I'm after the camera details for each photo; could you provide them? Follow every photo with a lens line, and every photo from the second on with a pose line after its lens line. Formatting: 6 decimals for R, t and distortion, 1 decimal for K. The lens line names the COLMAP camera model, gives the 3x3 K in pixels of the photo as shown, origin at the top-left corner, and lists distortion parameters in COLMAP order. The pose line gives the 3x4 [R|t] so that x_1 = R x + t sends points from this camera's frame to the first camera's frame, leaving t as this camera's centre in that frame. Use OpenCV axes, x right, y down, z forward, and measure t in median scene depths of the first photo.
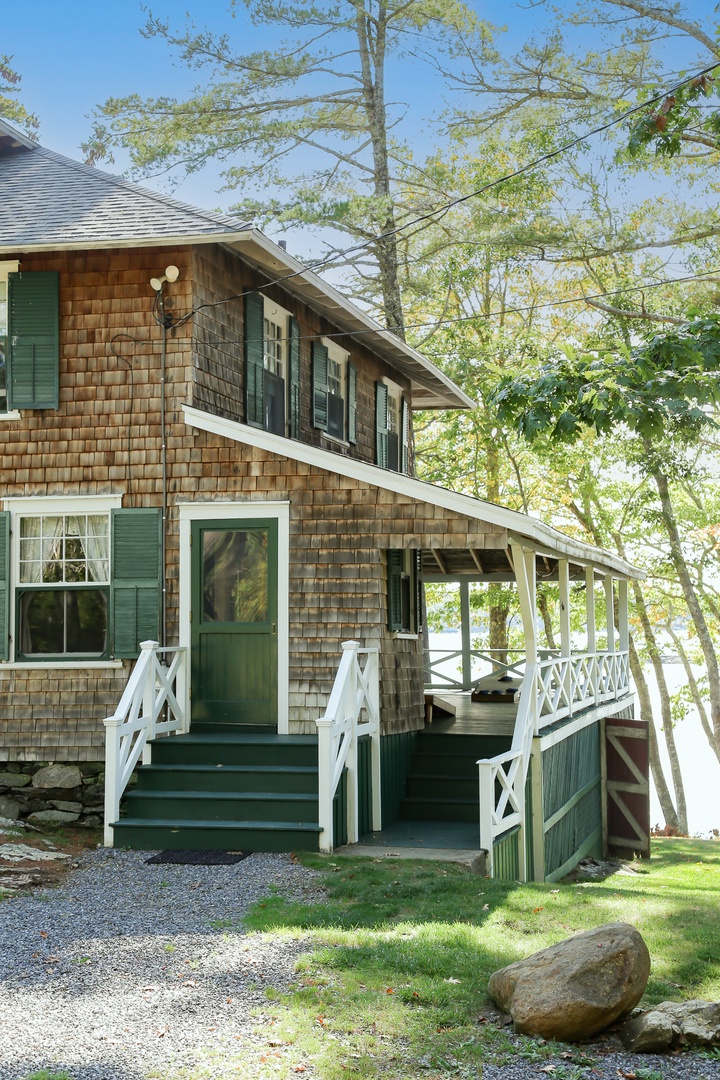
lens RADIAL K [[1583.0, 0, 399.5], [0, 1583.0, 544.5], [0, 0, 1]] dist [0.146866, 0.000000]
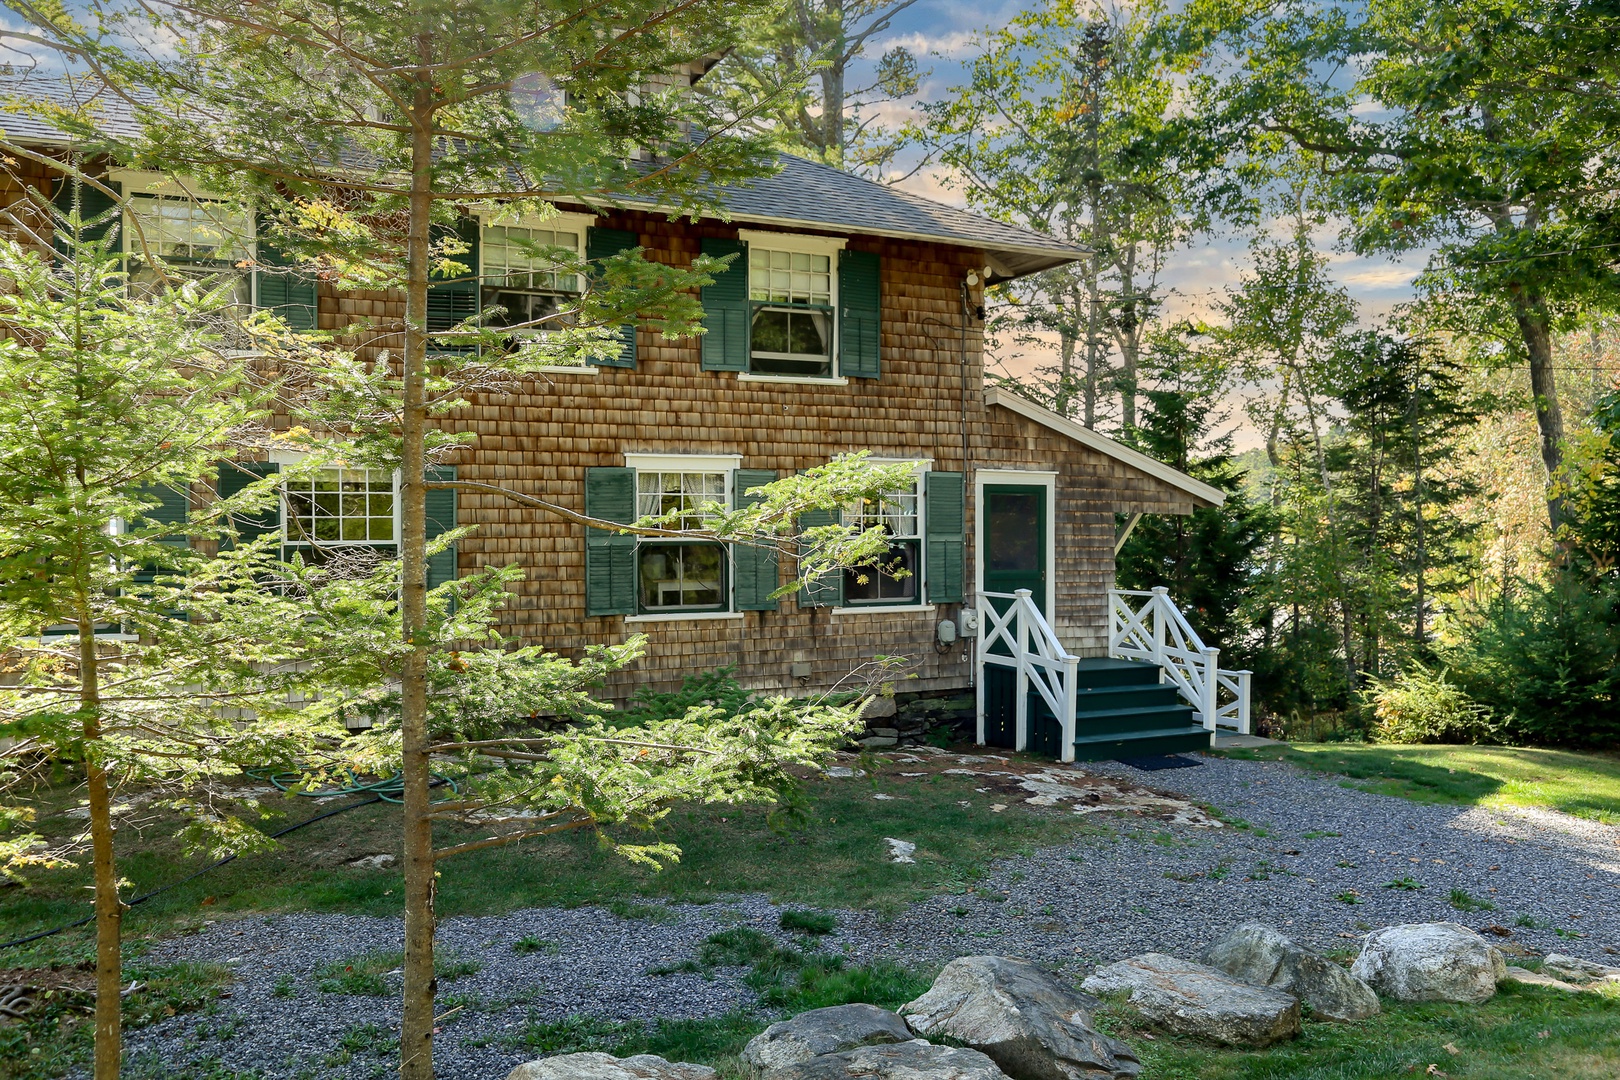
lens RADIAL K [[1296.6, 0, 806.8], [0, 1296.6, 545.5], [0, 0, 1]] dist [-0.062906, -0.000614]
pose [[0.780965, -0.002736, 0.624569, -0.820466], [-0.041206, 0.997586, 0.055895, -0.017838], [-0.623215, -0.069388, 0.778967, 0.324480]]
